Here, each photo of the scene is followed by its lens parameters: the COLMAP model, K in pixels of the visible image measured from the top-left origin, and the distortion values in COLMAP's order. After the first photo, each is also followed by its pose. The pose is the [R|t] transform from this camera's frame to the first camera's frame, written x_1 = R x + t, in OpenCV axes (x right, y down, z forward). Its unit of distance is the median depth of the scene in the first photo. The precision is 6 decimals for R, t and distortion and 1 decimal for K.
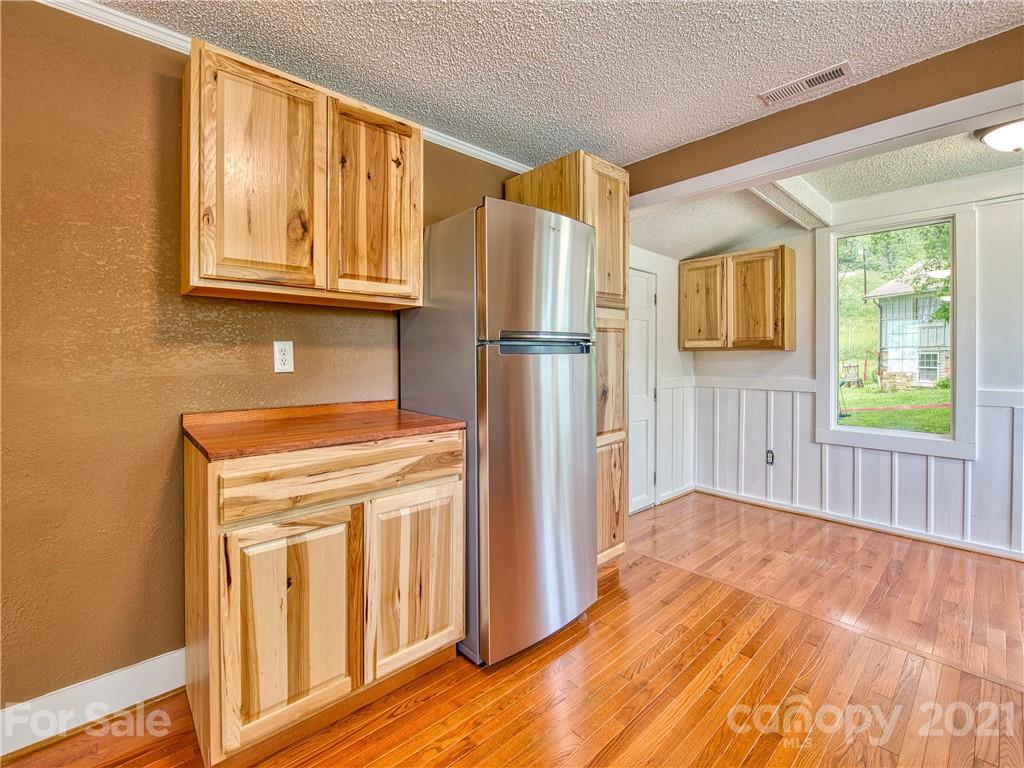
lens RADIAL K [[447.4, 0, 508.9], [0, 447.4, 358.2], [0, 0, 1]] dist [-0.008808, 0.000007]
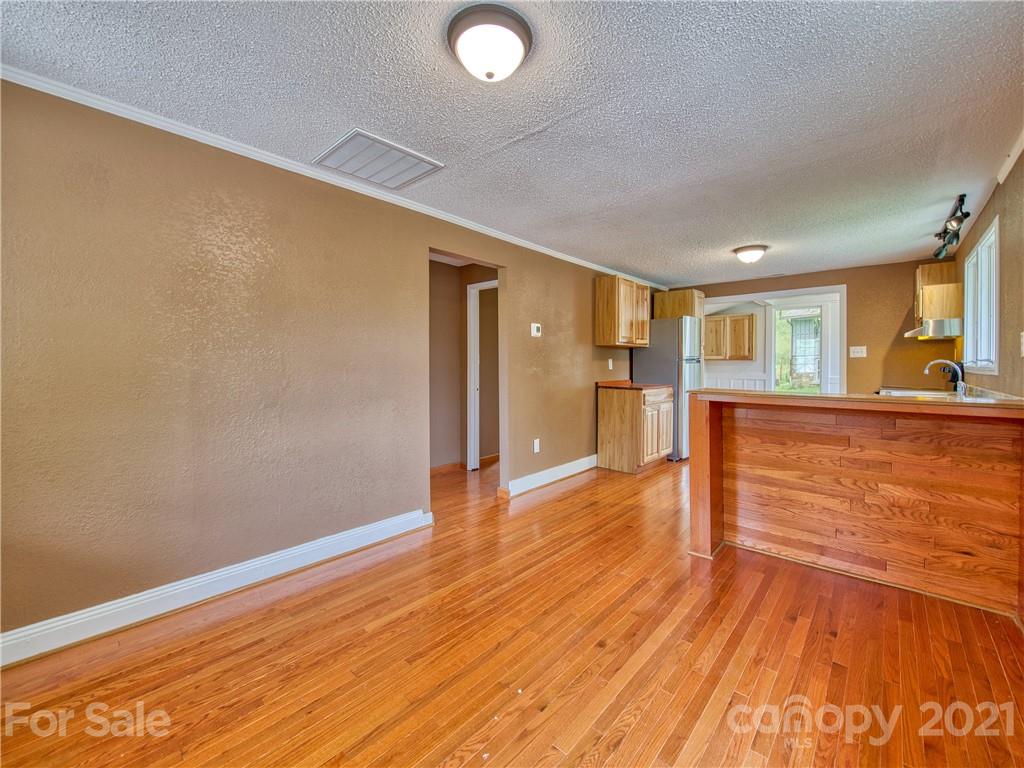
lens RADIAL K [[415.2, 0, 514.4], [0, 415.2, 368.4], [0, 0, 1]] dist [-0.020104, -0.000118]
pose [[0.994665, -0.003455, 0.103099, -0.828627], [0.002246, 0.999927, 0.011842, -0.006779], [-0.103132, -0.011547, 0.994601, -0.985283]]
